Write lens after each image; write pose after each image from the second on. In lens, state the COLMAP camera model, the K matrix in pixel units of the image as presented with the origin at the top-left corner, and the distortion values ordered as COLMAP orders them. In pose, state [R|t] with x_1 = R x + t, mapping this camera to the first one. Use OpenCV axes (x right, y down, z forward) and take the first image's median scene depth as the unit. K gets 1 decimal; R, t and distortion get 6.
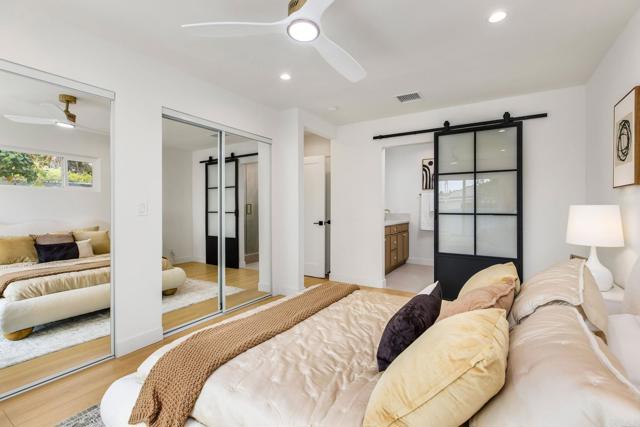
lens RADIAL K [[293.0, 0, 319.4], [0, 293.0, 211.3], [0, 0, 1]] dist [0.011804, -0.000458]
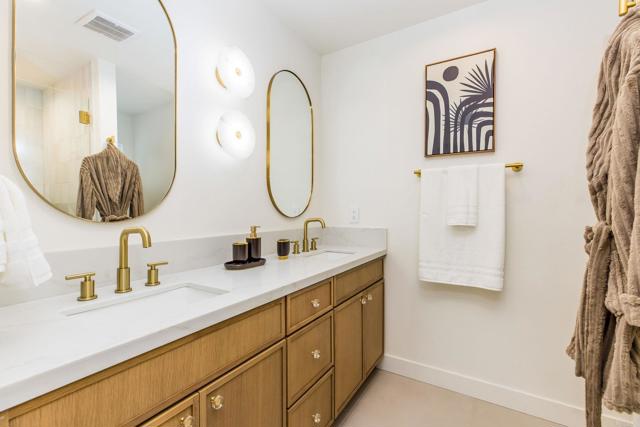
lens RADIAL K [[293.0, 0, 320.7], [0, 293.0, 212.7], [0, 0, 1]] dist [0.011804, -0.000458]
pose [[0.999999, -0.001173, 0.001120, 0.234099], [0.001174, 0.999999, -0.000855, -0.012350], [-0.001119, 0.000856, 0.999999, 0.671298]]
